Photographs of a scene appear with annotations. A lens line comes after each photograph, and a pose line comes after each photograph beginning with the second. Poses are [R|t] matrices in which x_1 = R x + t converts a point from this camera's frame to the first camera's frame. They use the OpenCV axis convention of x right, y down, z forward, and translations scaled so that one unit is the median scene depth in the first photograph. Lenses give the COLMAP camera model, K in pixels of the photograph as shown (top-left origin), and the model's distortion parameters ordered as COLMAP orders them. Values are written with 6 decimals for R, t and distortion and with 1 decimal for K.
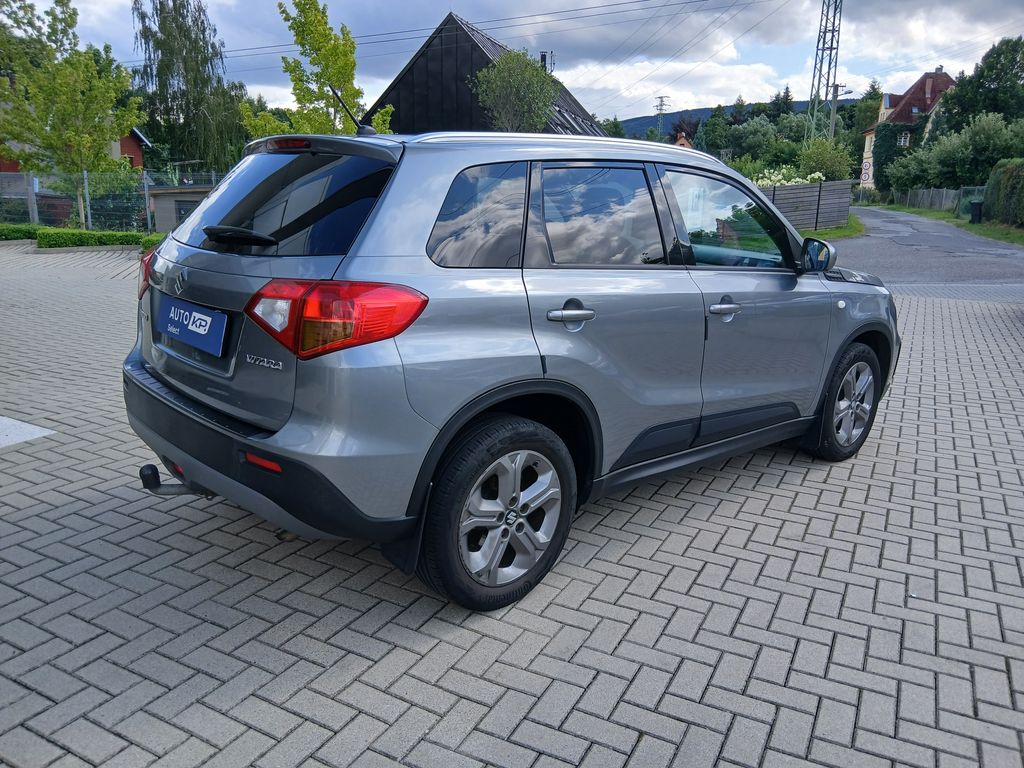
lens RADIAL K [[761.7, 0, 510.2], [0, 761.7, 398.4], [0, 0, 1]] dist [0.000607, -0.003205]
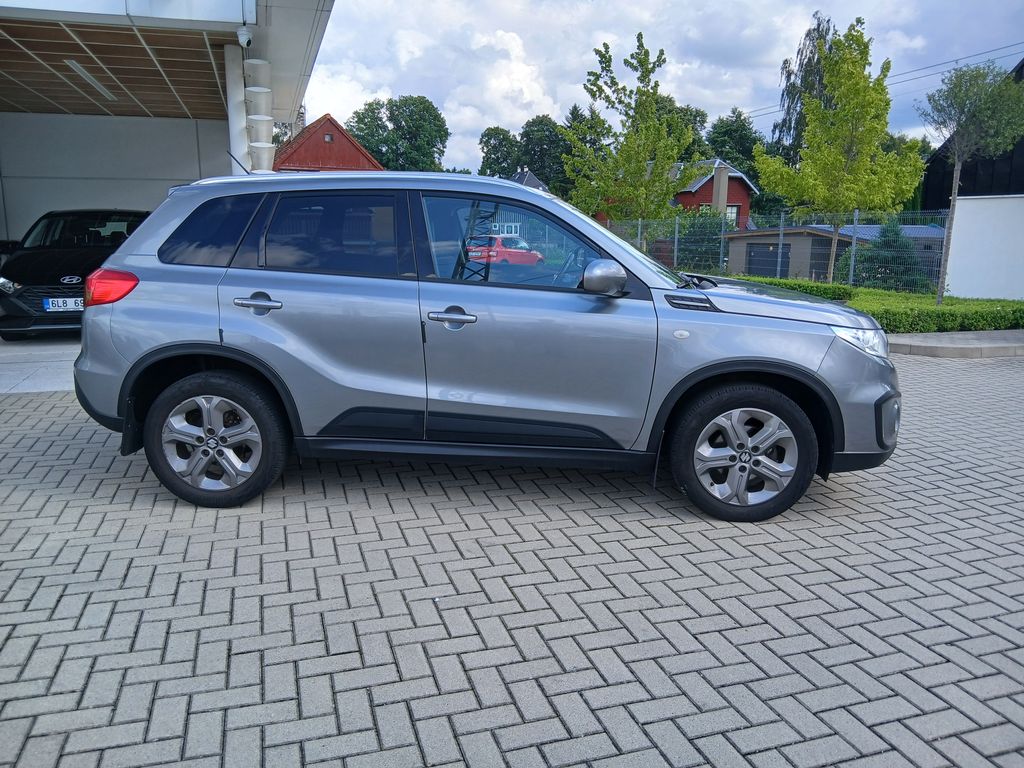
lens RADIAL K [[788.1, 0, 543.5], [0, 788.1, 382.2], [0, 0, 1]] dist [0.045013, -0.148576]
pose [[0.721639, 0.108786, -0.683668, 0.901320], [-0.164950, 0.986152, -0.017194, -0.020452], [0.672330, 0.125179, 0.729590, 0.203354]]
